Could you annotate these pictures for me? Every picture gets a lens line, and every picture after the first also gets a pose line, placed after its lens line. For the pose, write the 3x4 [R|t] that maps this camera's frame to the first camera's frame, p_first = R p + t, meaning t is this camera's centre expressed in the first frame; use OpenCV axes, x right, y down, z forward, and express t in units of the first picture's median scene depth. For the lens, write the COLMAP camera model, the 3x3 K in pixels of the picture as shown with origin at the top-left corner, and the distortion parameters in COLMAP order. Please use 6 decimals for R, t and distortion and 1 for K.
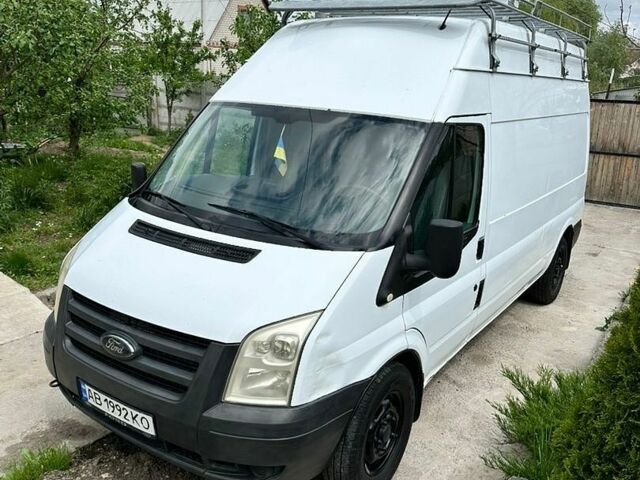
lens RADIAL K [[593.0, 0, 318.6], [0, 593.0, 248.9], [0, 0, 1]] dist [0.132657, -0.236653]
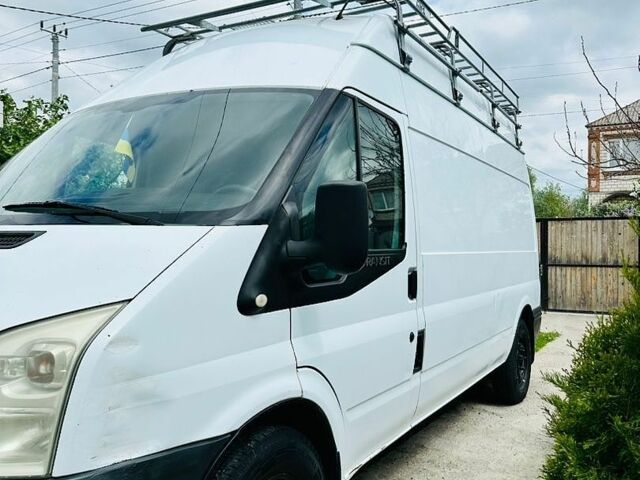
lens RADIAL K [[593.0, 0, 318.6], [0, 593.0, 248.9], [0, 0, 1]] dist [0.132657, -0.236653]
pose [[0.996562, -0.039370, 0.072901, 0.130182], [0.057492, 0.962172, -0.266306, 0.190147], [-0.059659, 0.269582, 0.961128, 0.364680]]
